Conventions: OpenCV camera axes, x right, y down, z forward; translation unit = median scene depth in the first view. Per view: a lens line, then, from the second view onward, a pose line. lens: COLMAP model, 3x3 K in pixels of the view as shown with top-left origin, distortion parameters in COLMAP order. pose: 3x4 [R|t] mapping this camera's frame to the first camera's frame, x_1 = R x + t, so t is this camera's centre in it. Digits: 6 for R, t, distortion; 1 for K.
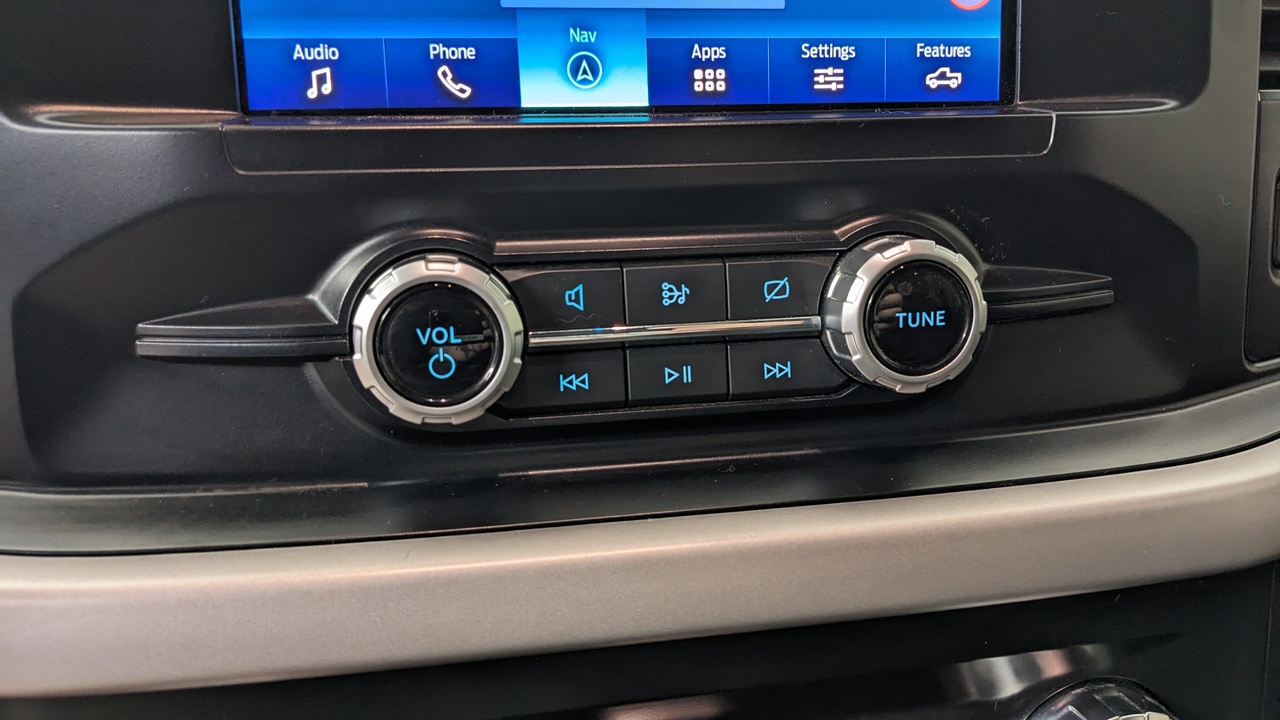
lens RADIAL K [[993.1, 0, 636.6], [0, 993.1, 372.3], [0, 0, 1]] dist [0.081511, -0.159300]
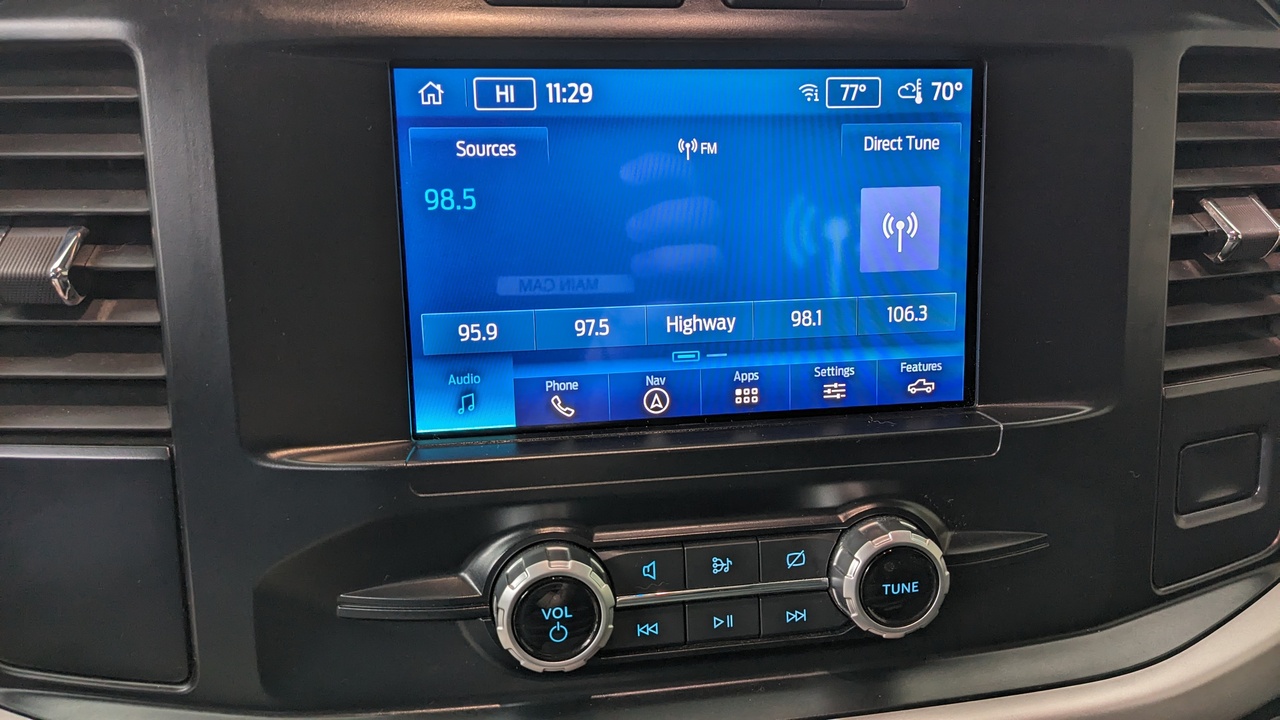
lens RADIAL K [[1001.4, 0, 640.0], [0, 1001.4, 360.0], [0, 0, 1]] dist [0.122447, -0.284692]
pose [[0.999917, 0.009115, -0.009144, -0.063364], [-0.009099, 0.999957, 0.001796, -0.359098], [0.009160, -0.001712, 0.999957, -0.388042]]
